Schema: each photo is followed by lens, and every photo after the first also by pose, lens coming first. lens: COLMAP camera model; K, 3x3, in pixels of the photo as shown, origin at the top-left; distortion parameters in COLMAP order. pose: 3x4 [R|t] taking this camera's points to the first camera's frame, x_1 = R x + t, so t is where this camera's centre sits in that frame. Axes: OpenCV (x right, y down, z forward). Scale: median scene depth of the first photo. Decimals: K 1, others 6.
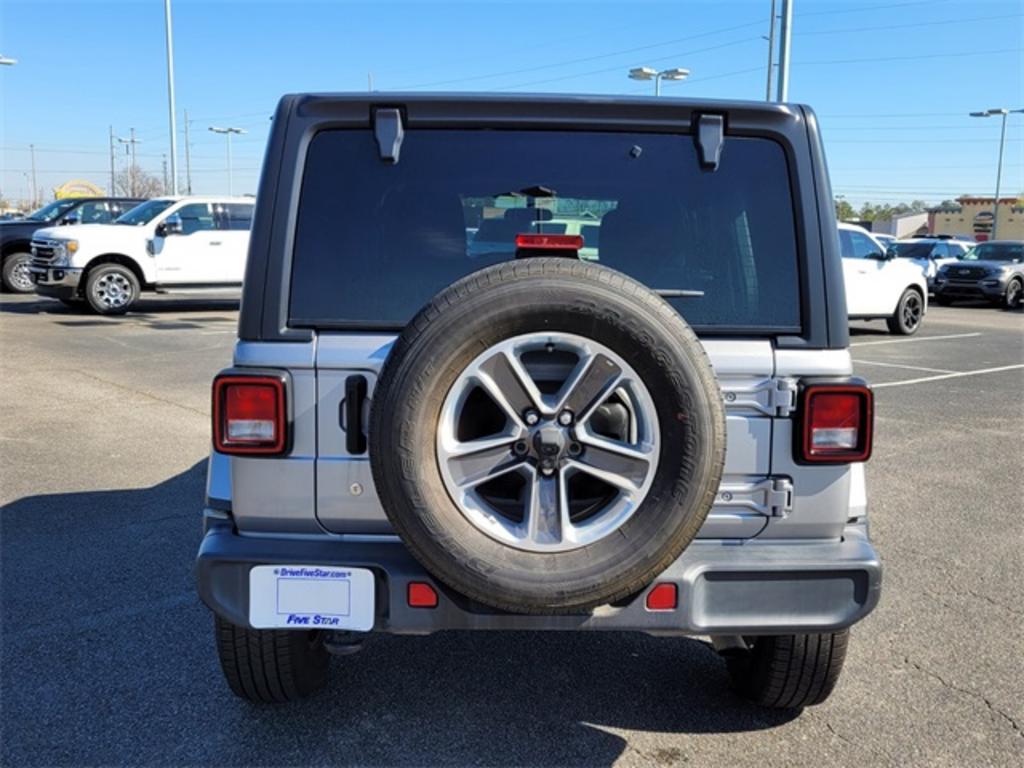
lens RADIAL K [[1060.6, 0, 521.0], [0, 1060.6, 386.6], [0, 0, 1]] dist [0.047871, 0.000000]
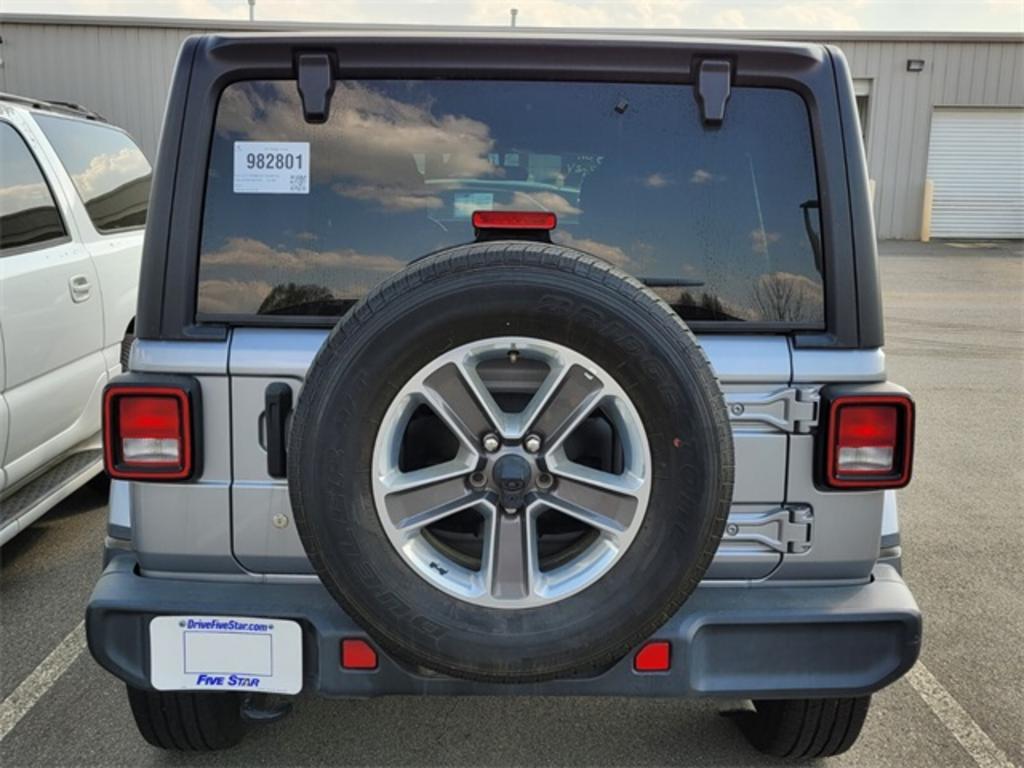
lens RADIAL K [[1060.6, 0, 504.8], [0, 1060.6, 376.3], [0, 0, 1]] dist [0.047871, 0.000000]
pose [[0.999968, -0.000045, -0.007940, 0.025016], [0.000343, 0.999299, 0.037448, -0.046592], [0.007932, -0.037449, 0.999267, 0.186039]]
